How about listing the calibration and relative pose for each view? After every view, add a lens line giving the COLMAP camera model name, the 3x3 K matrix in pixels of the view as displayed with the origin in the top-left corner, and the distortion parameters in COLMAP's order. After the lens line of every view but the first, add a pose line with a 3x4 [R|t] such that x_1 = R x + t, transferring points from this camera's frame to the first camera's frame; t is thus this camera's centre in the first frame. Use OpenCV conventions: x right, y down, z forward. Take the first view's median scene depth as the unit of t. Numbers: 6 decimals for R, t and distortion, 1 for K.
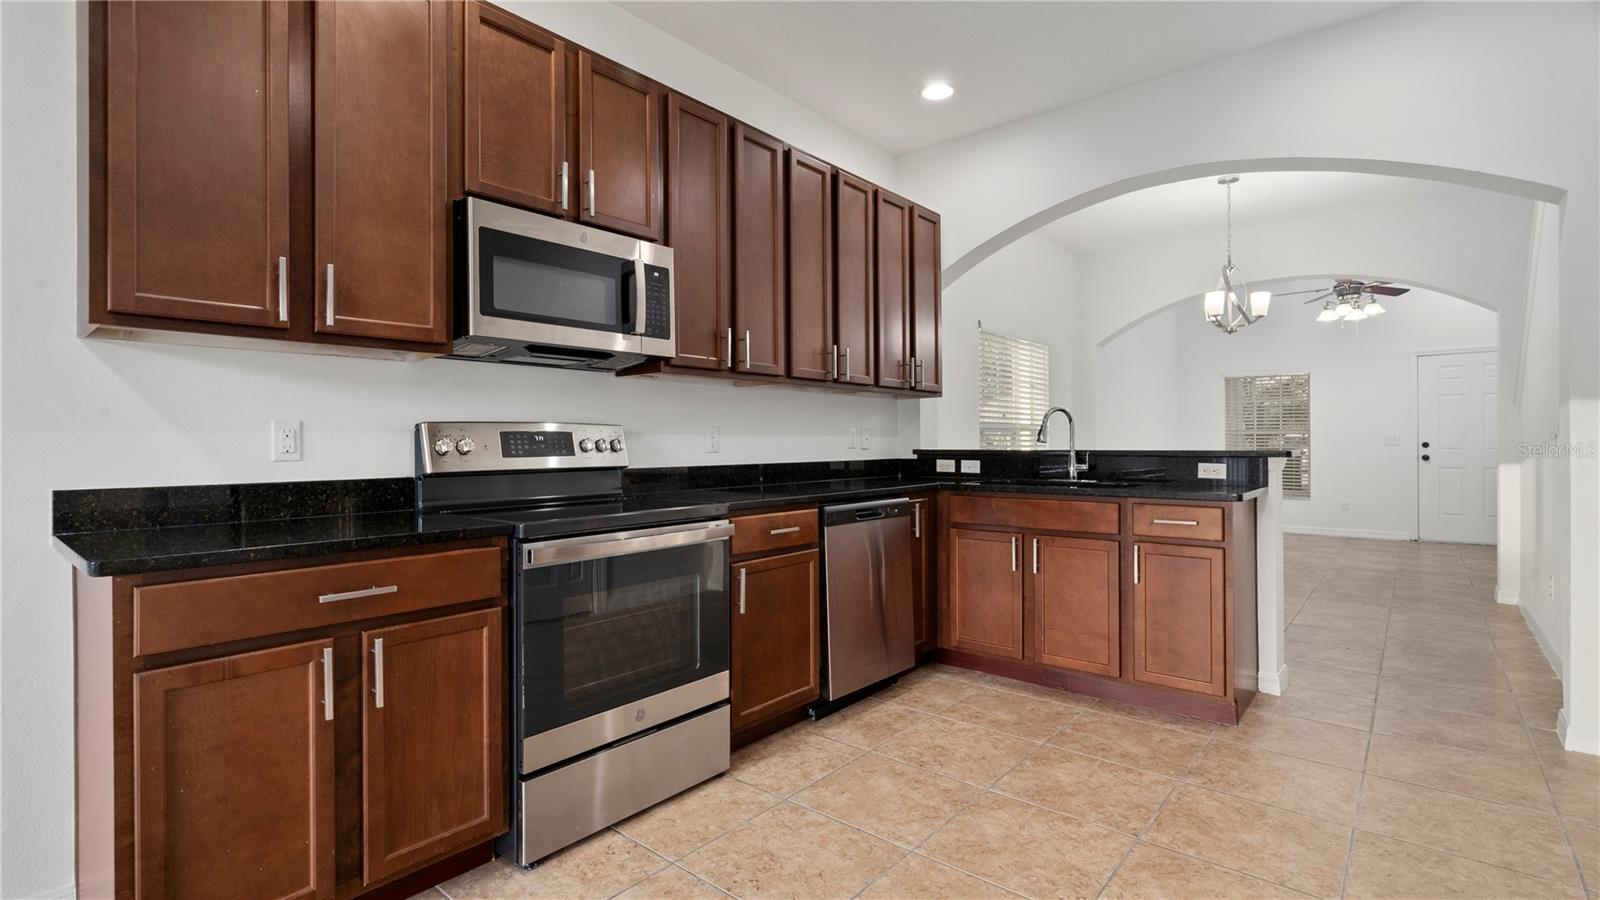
lens RADIAL K [[736.0, 0, 795.5], [0, 736.0, 446.3], [0, 0, 1]] dist [-0.005218, 0.000809]
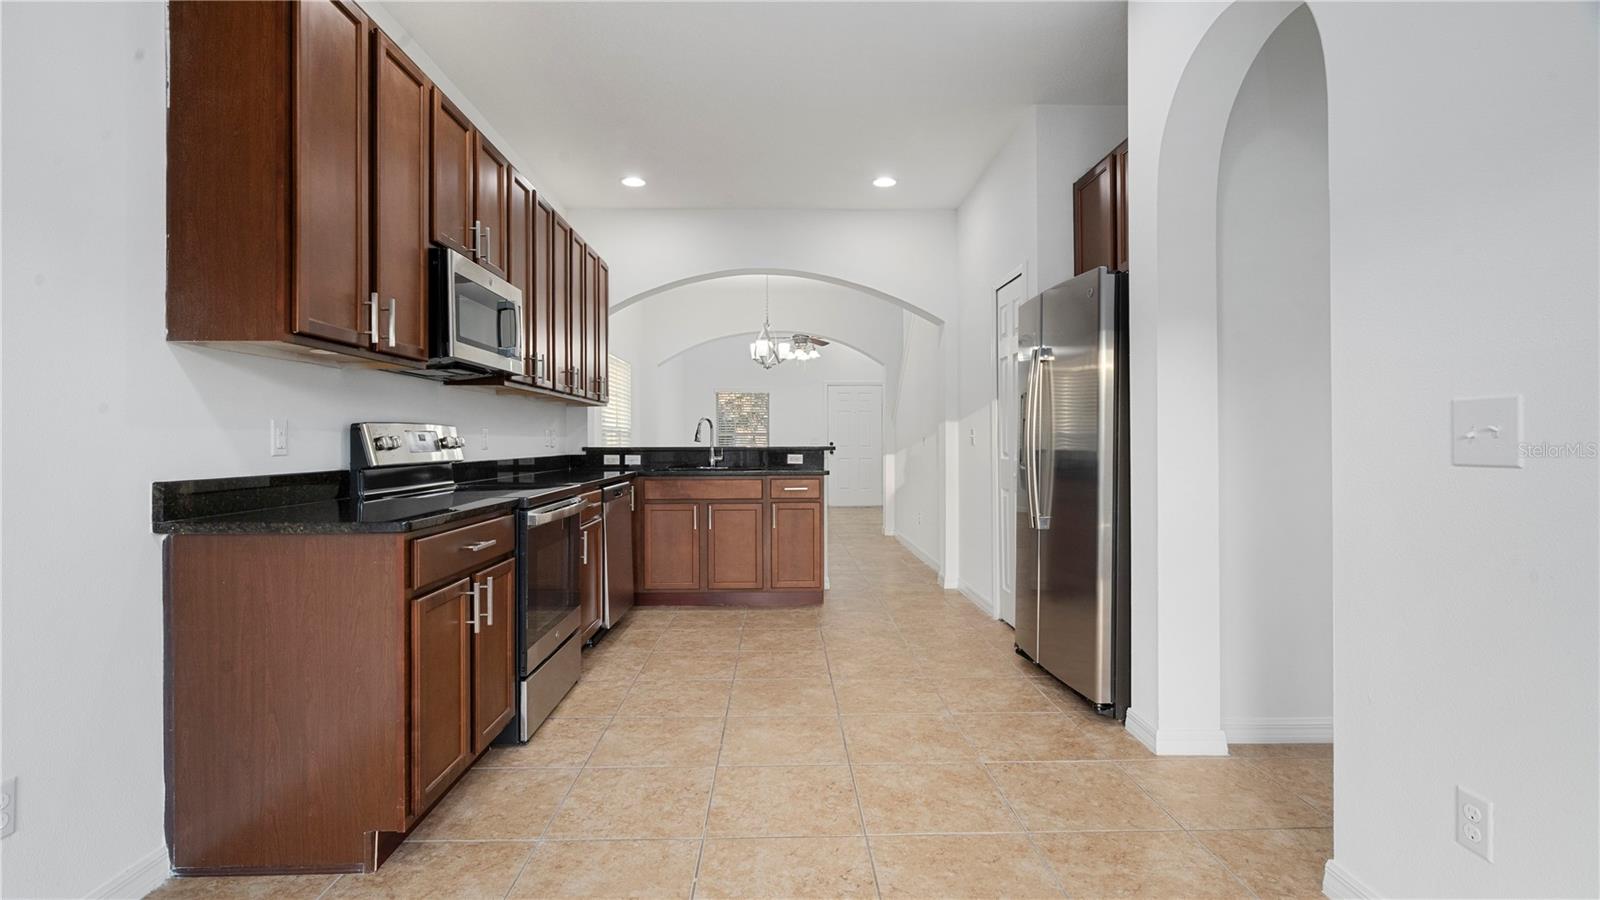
lens RADIAL K [[736.0, 0, 795.5], [0, 736.0, 446.3], [0, 0, 1]] dist [-0.005218, 0.000809]
pose [[0.747217, -0.002595, 0.664575, -0.575202], [0.003068, 0.999995, 0.000456, 0.004957], [-0.664573, 0.001698, 0.747222, -0.247739]]
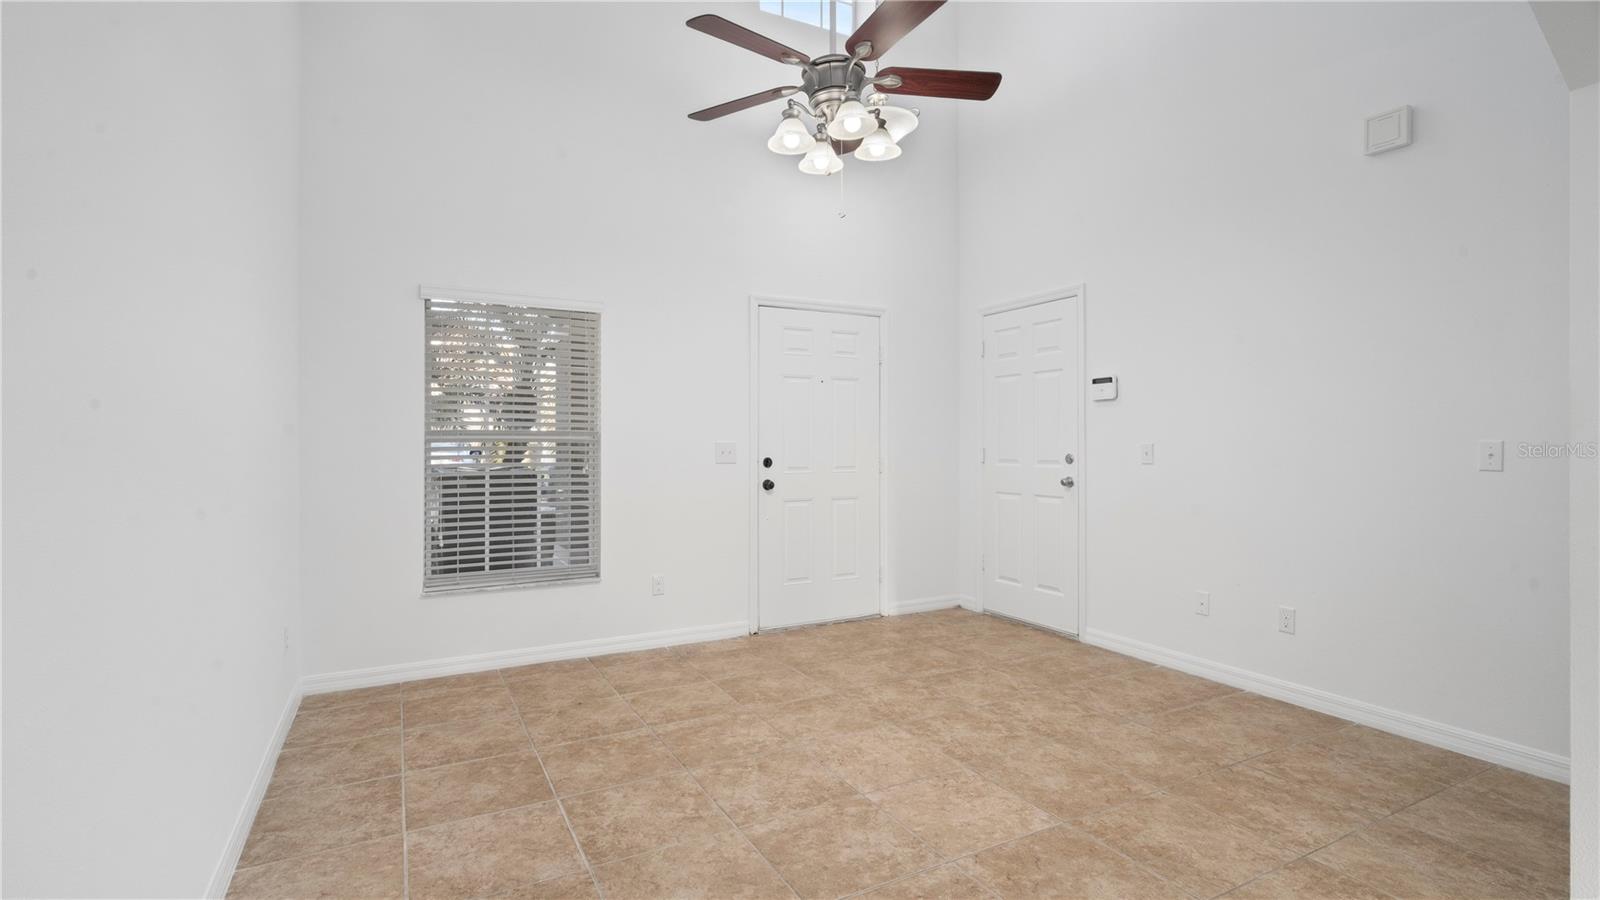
lens RADIAL K [[736.0, 0, 795.5], [0, 736.0, 446.3], [0, 0, 1]] dist [-0.005218, 0.000809]
pose [[0.369991, 0.001247, 0.929034, 0.905671], [0.002444, 0.999994, -0.002316, -0.034665], [-0.929032, 0.003128, 0.369986, 2.062787]]
